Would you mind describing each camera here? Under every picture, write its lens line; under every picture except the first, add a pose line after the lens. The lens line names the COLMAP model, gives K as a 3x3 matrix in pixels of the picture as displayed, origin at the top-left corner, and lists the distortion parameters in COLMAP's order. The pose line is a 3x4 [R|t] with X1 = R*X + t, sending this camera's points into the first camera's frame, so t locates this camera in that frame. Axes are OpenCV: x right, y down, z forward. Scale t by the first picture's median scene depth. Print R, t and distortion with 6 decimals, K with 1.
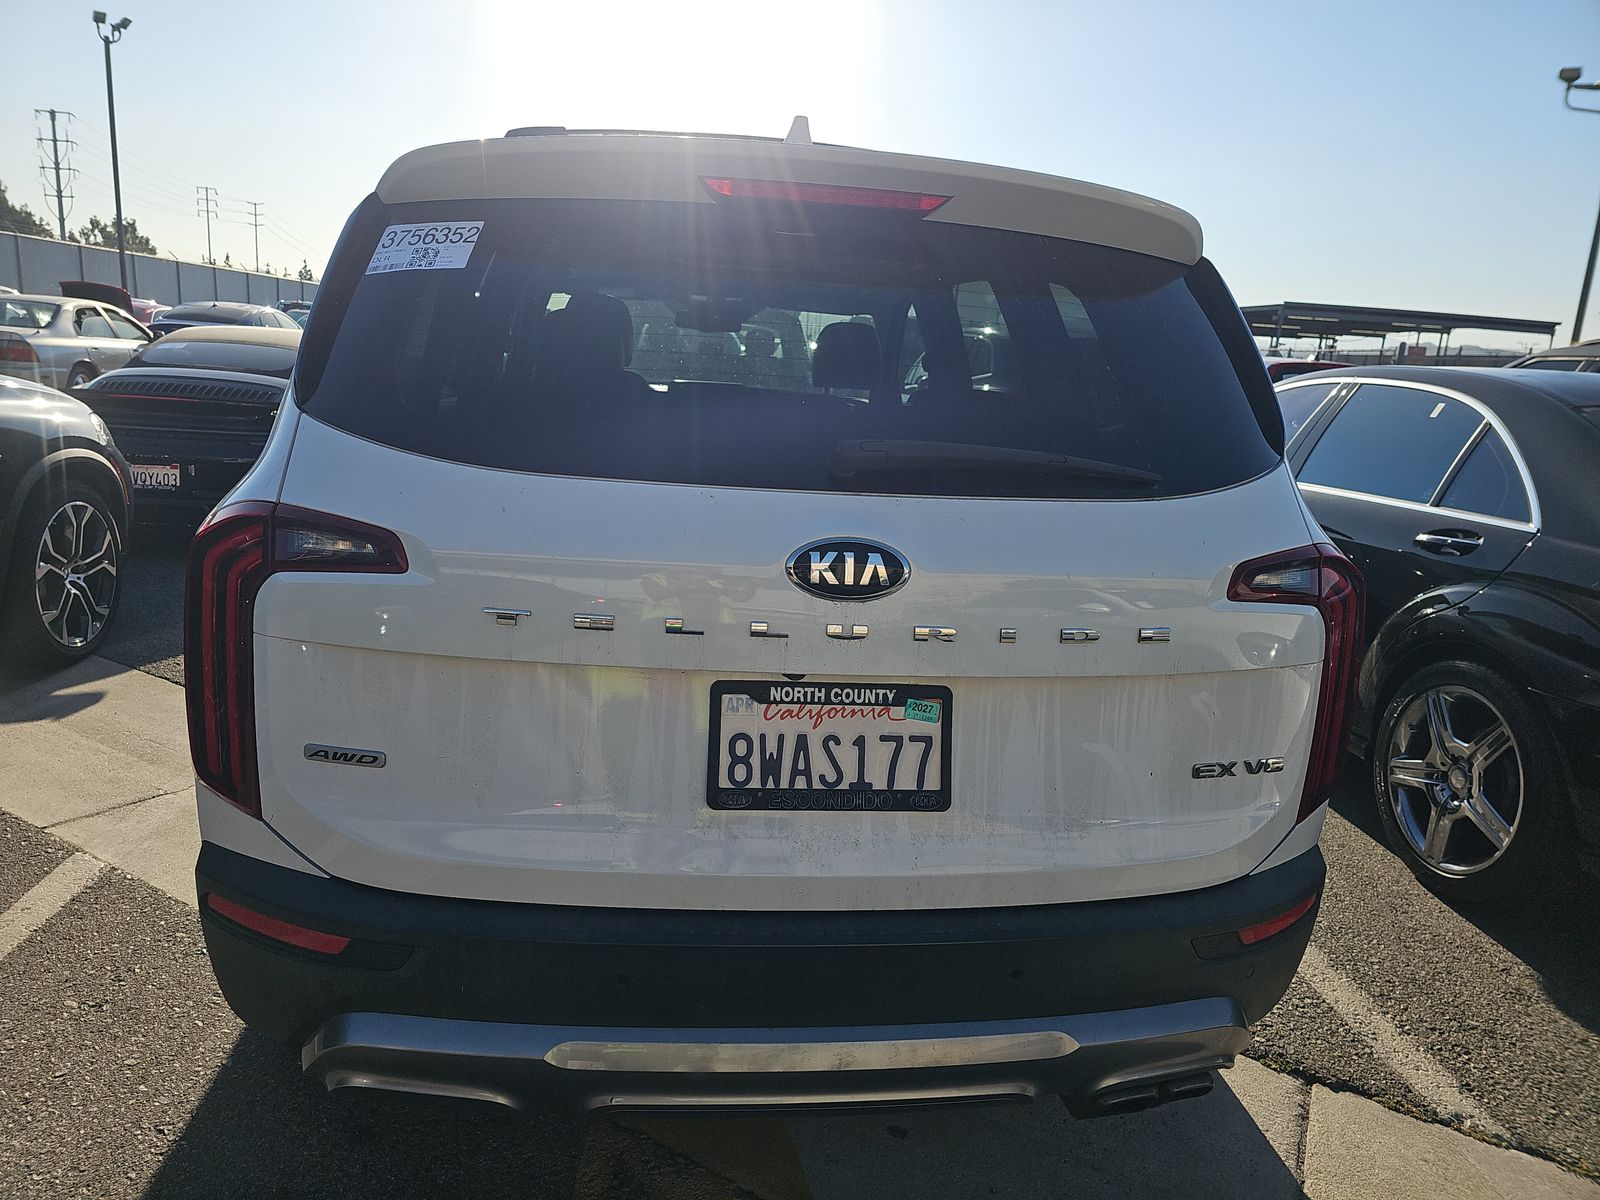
lens RADIAL K [[1088.0, 0, 806.5], [0, 1088.0, 600.9], [0, 0, 1]] dist [0.025989, 0.003704]
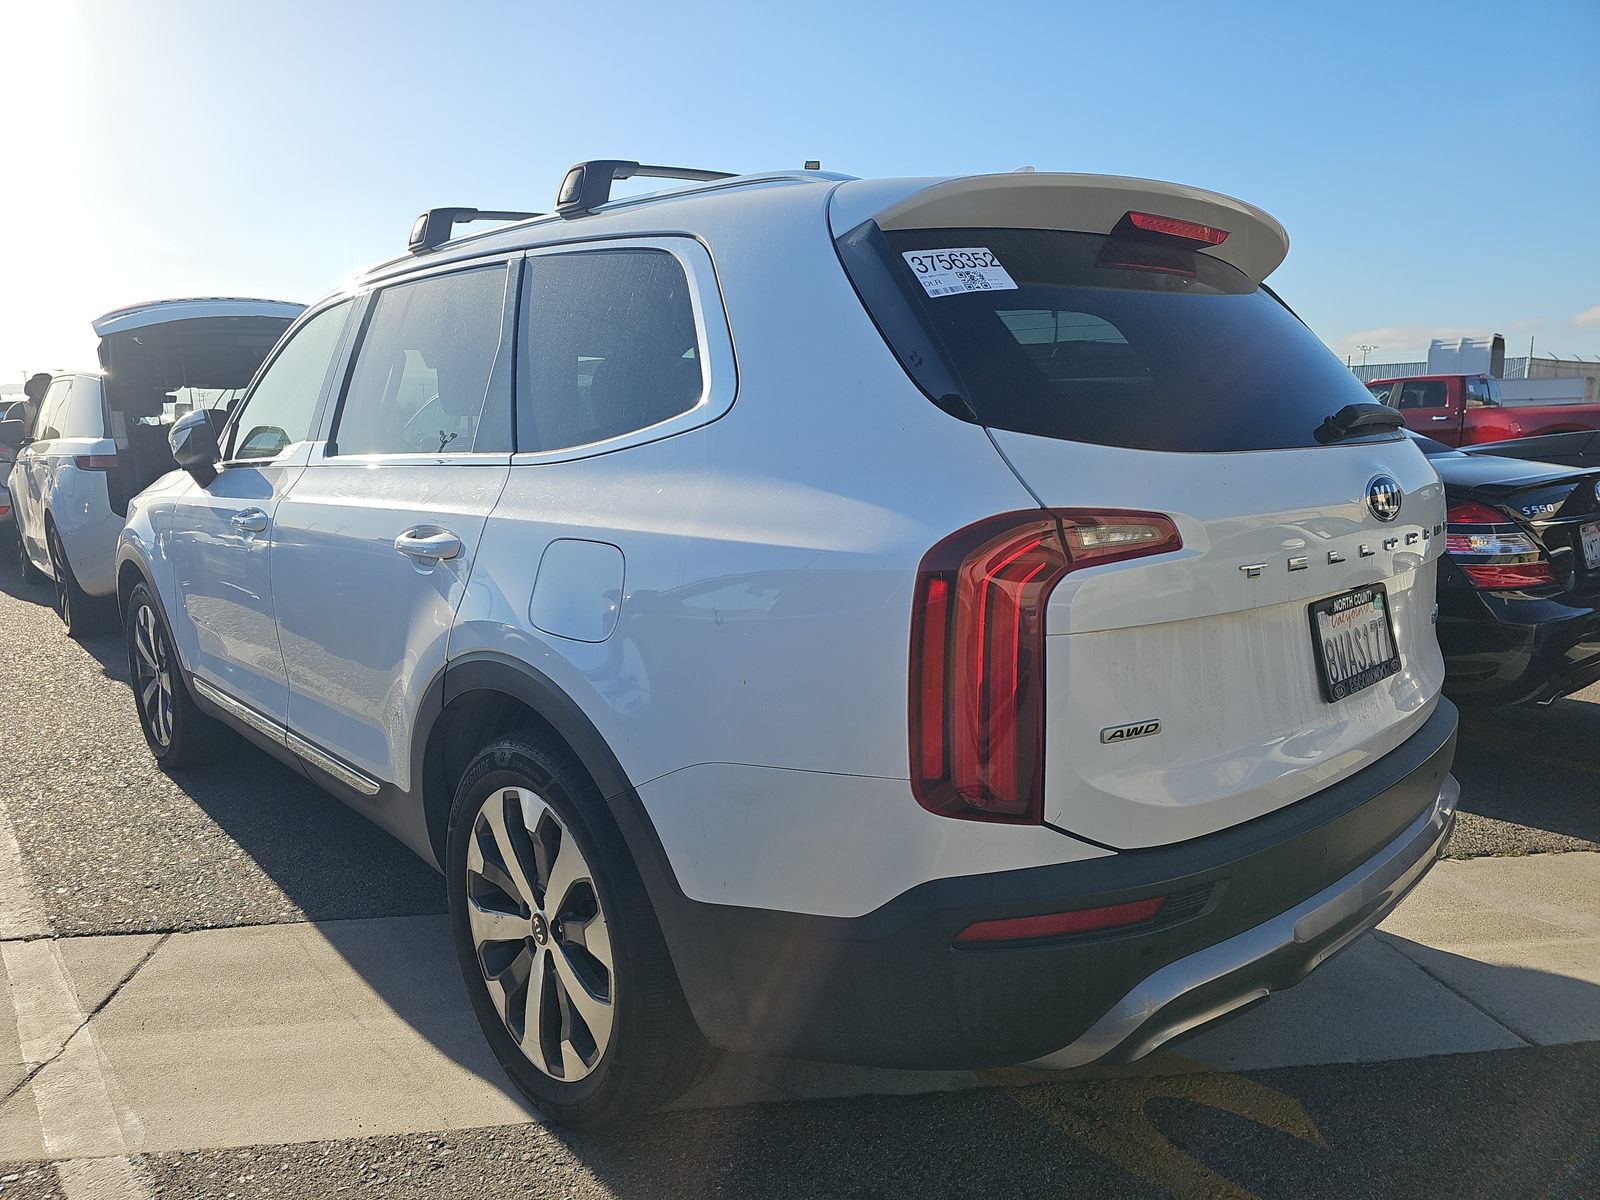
lens RADIAL K [[1088.0, 0, 797.8], [0, 1088.0, 611.5], [0, 0, 1]] dist [0.025989, 0.003704]
pose [[0.824302, -0.184511, 0.535240, -1.208197], [0.203823, 0.978726, 0.023494, -0.064398], [-0.528189, 0.089728, 0.844373, 0.247250]]
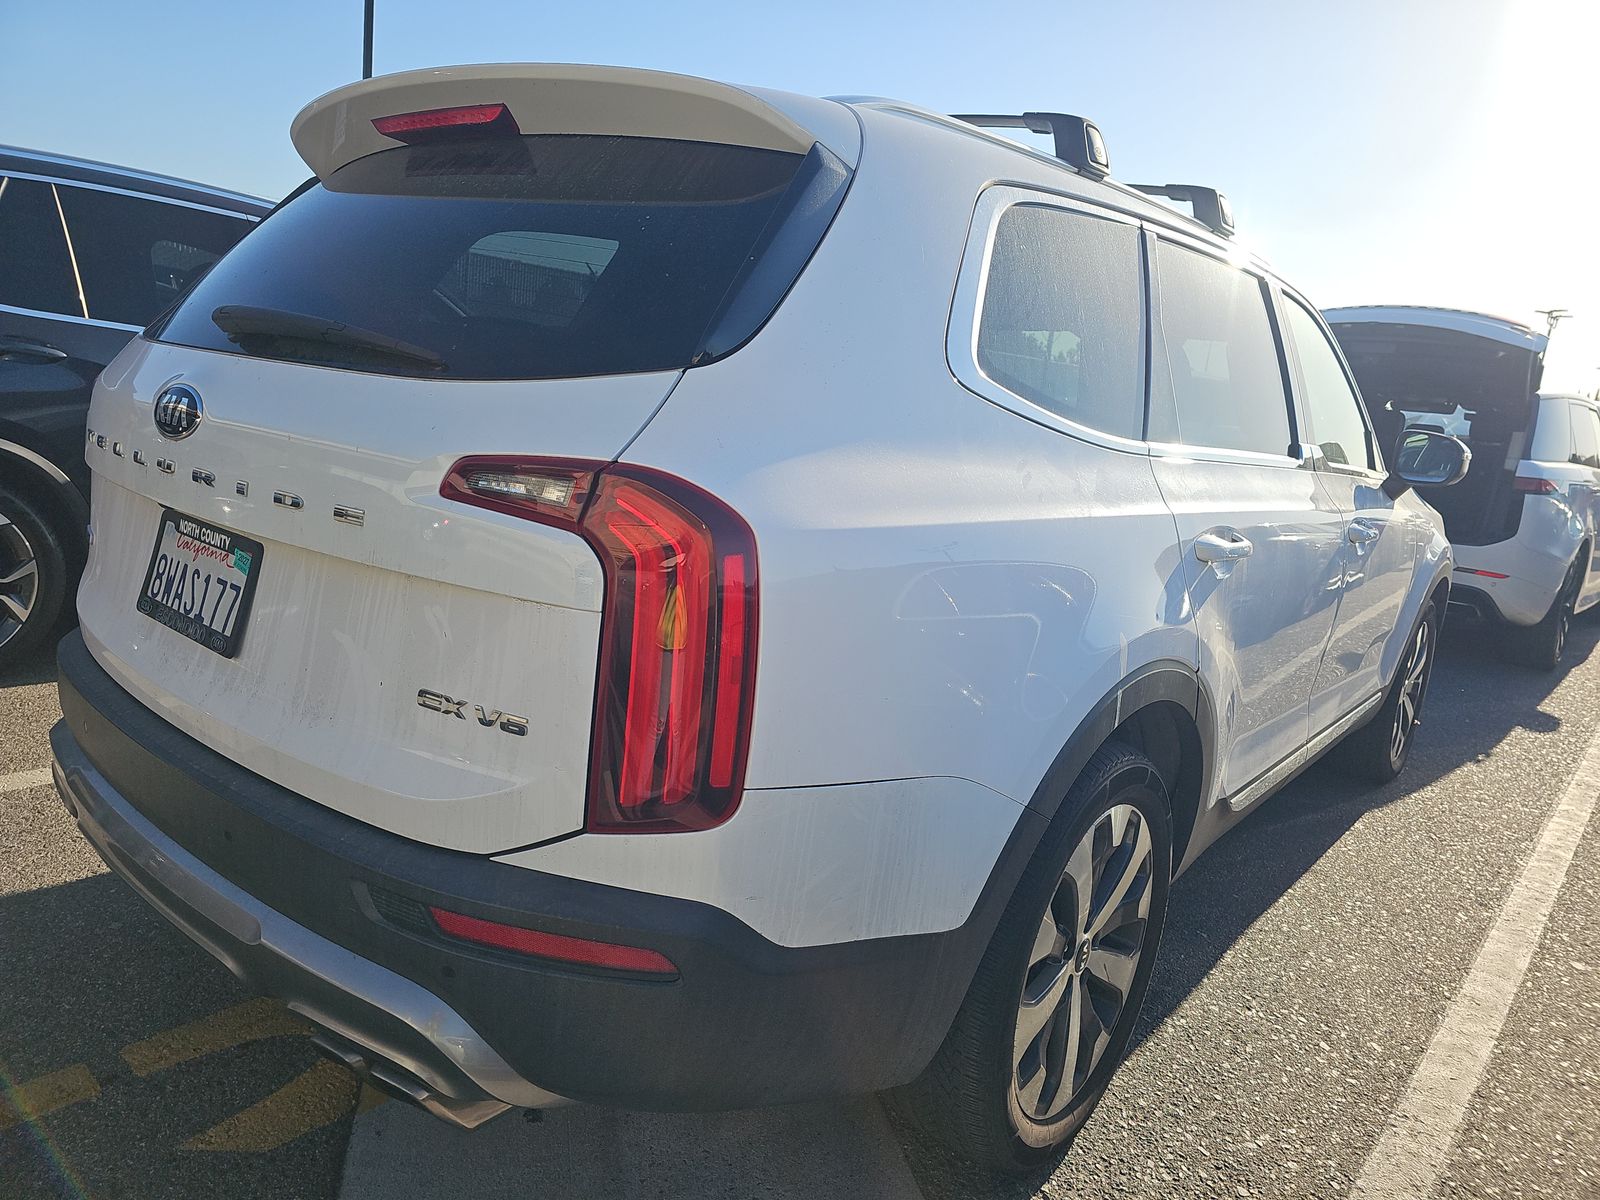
lens RADIAL K [[1088.0, 0, 797.0], [0, 1088.0, 591.0], [0, 0, 1]] dist [0.025989, 0.003704]
pose [[0.690362, 0.149638, -0.707820, 1.245318], [-0.225399, 0.974167, -0.013894, 0.021900], [0.687456, 0.169134, 0.706256, 0.625923]]
